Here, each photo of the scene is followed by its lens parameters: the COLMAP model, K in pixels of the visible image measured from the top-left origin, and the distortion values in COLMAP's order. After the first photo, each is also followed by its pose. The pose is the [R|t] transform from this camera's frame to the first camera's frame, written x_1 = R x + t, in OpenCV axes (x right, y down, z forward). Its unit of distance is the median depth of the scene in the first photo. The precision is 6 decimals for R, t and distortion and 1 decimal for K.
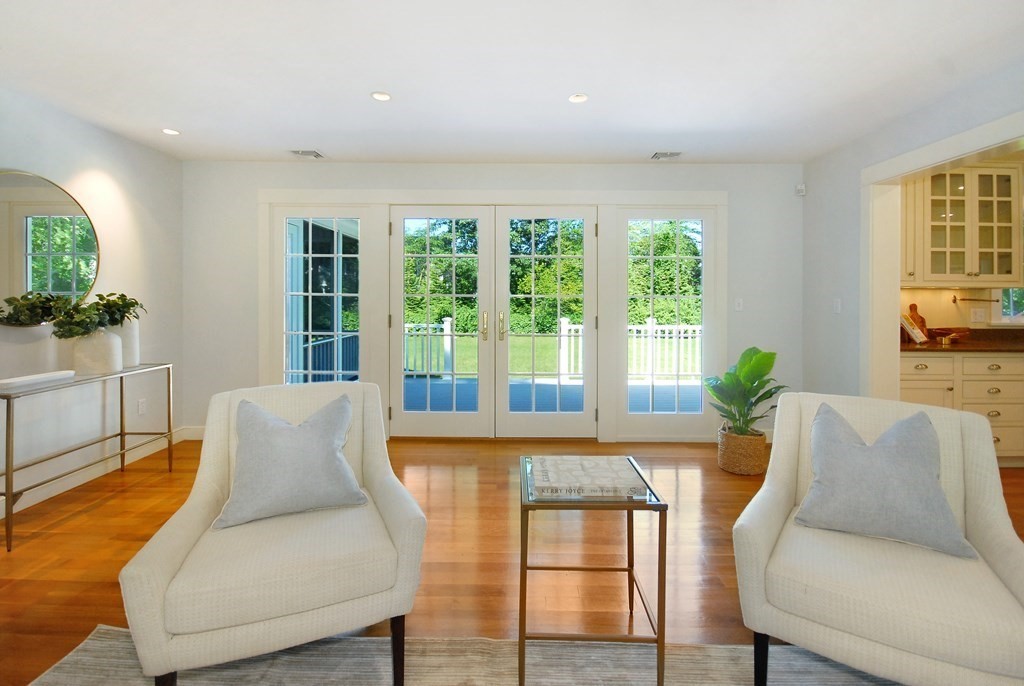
lens RADIAL K [[471.7, 0, 503.3], [0, 471.7, 291.4], [0, 0, 1]] dist [0.018659, -0.007308]
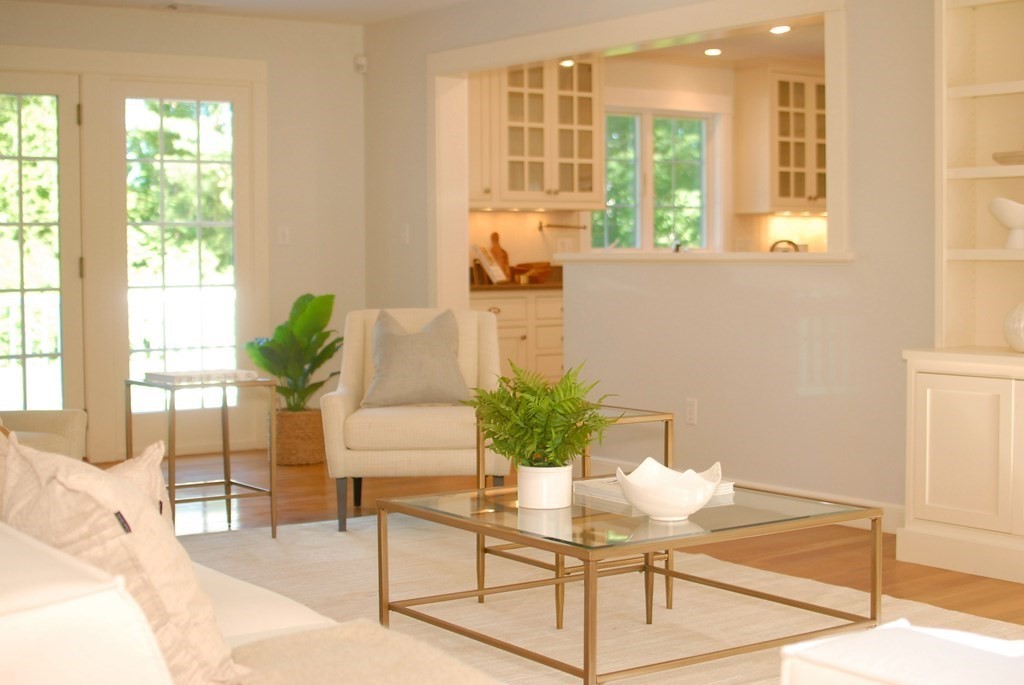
lens RADIAL K [[1586.7, 0, 515.3], [0, 1586.7, 344.1], [0, 0, 1]] dist [-0.098384, 0.000000]
pose [[0.792482, -0.050734, 0.607781, -0.616856], [0.008251, 0.997335, 0.072495, 0.022528], [-0.609839, -0.052436, 0.790789, -0.980999]]
